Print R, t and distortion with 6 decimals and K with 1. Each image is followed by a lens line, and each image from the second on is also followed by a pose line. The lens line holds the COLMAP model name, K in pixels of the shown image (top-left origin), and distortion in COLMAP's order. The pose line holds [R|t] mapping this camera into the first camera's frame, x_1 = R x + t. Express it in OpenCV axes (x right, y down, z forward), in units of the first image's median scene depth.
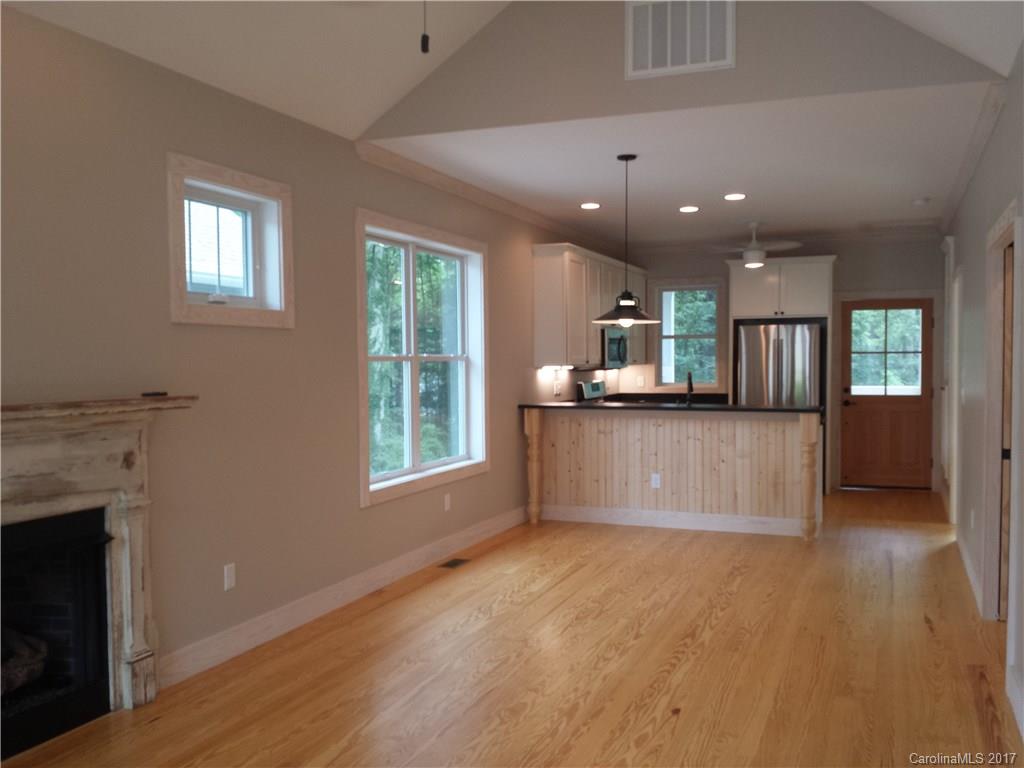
lens RADIAL K [[946.2, 0, 512.0], [0, 946.2, 384.0], [0, 0, 1]] dist [0.124804, -0.356631]
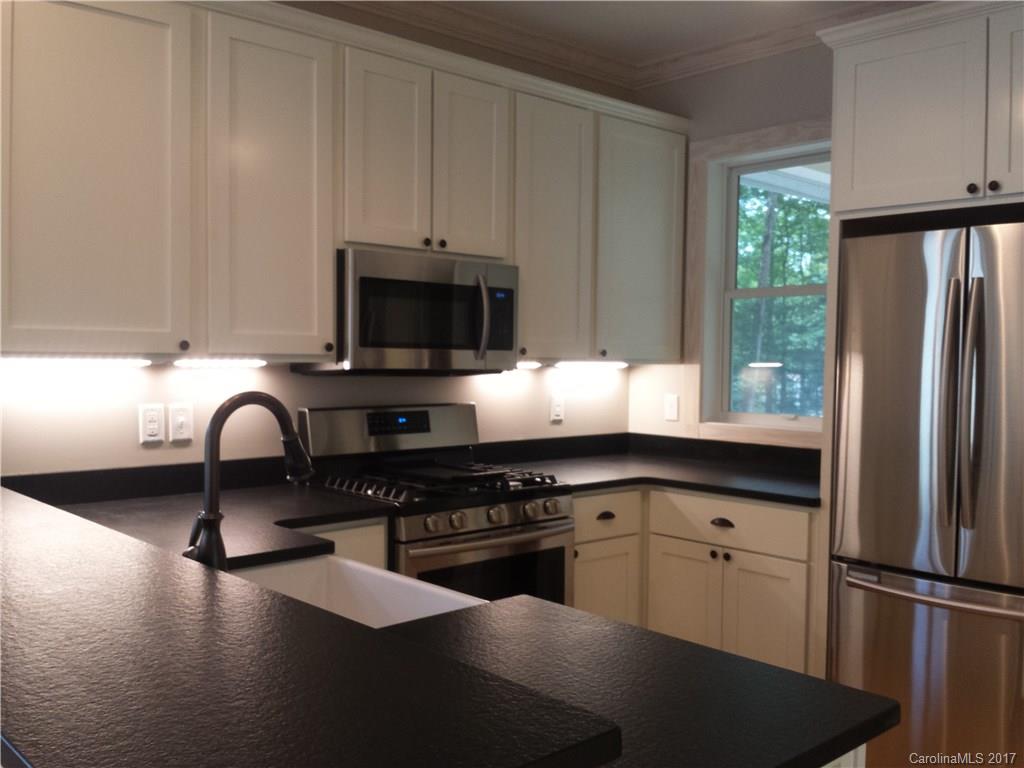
lens RADIAL K [[946.2, 0, 512.0], [0, 946.2, 384.0], [0, 0, 1]] dist [0.124804, -0.356631]
pose [[0.894486, 0.036024, -0.445642, 0.292873], [-0.033853, 0.999344, 0.012834, -0.016874], [0.445813, 0.003606, 0.895119, 0.716048]]
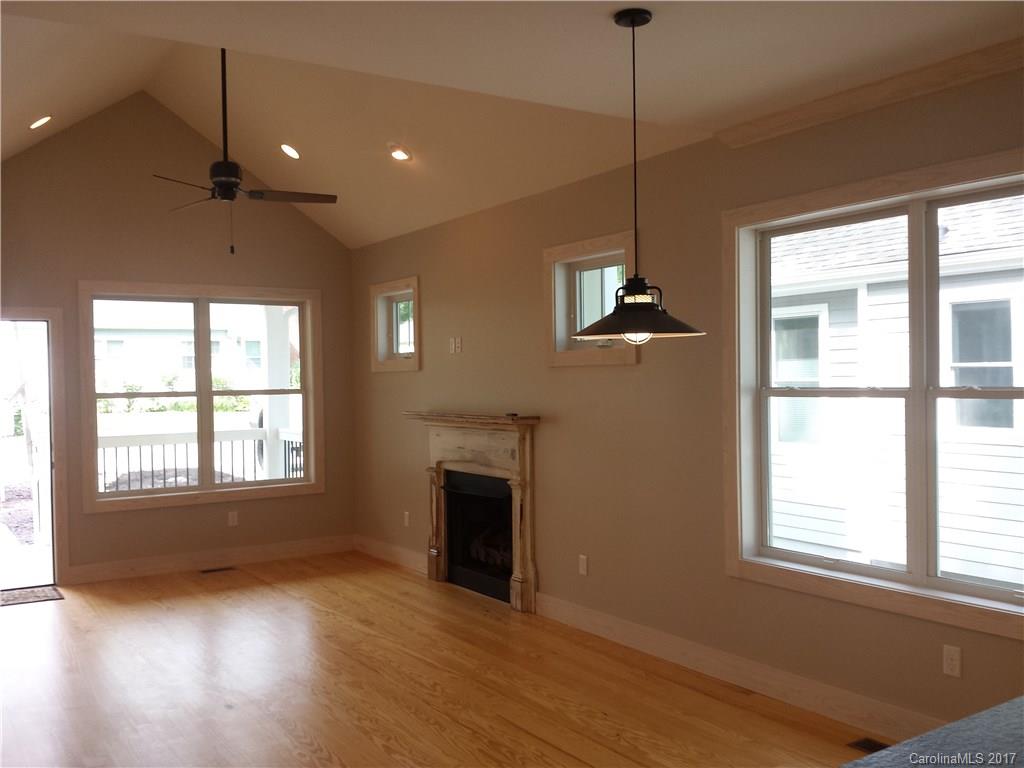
lens RADIAL K [[946.2, 0, 512.0], [0, 946.2, 384.0], [0, 0, 1]] dist [0.124804, -0.356631]
pose [[-0.585157, 0.026559, -0.810485, 0.619289], [0.004142, 0.999548, 0.029764, -0.060107], [0.810910, 0.014060, -0.585003, 1.334222]]
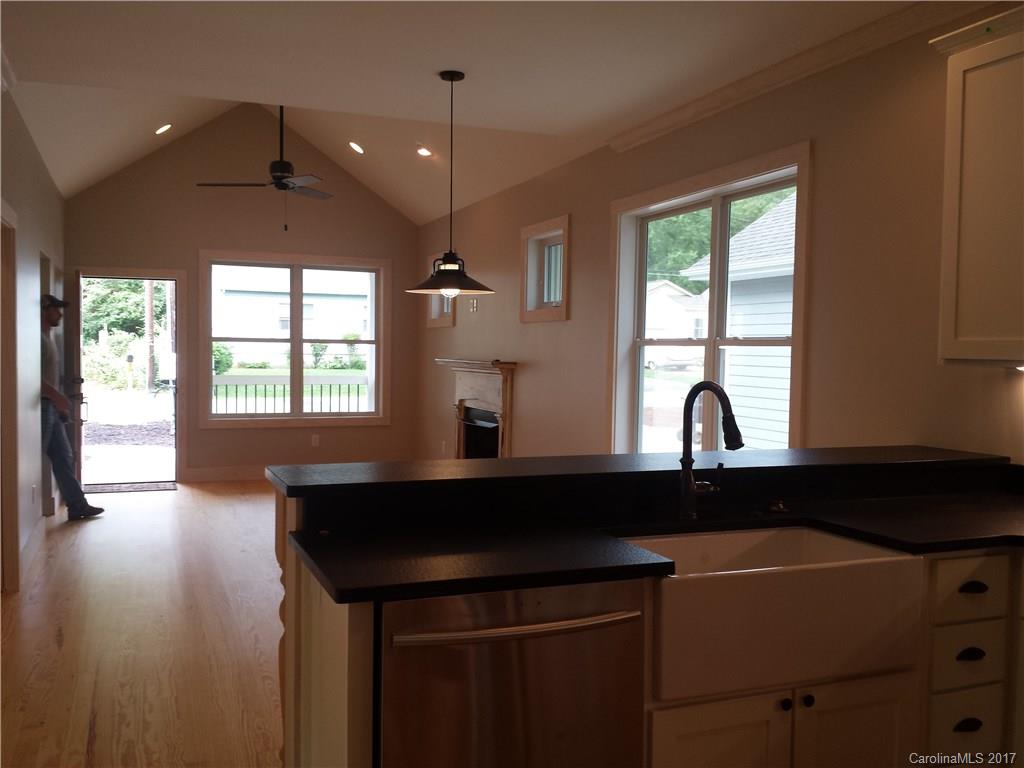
lens RADIAL K [[923.5, 0, 512.0], [0, 923.5, 384.0], [0, 0, 1]] dist [0.116252, -0.432778]
pose [[-0.727119, 0.028218, -0.685931, 0.639008], [-0.021596, 0.997720, 0.063937, -0.044595], [0.686171, 0.061304, -0.724852, 1.683612]]
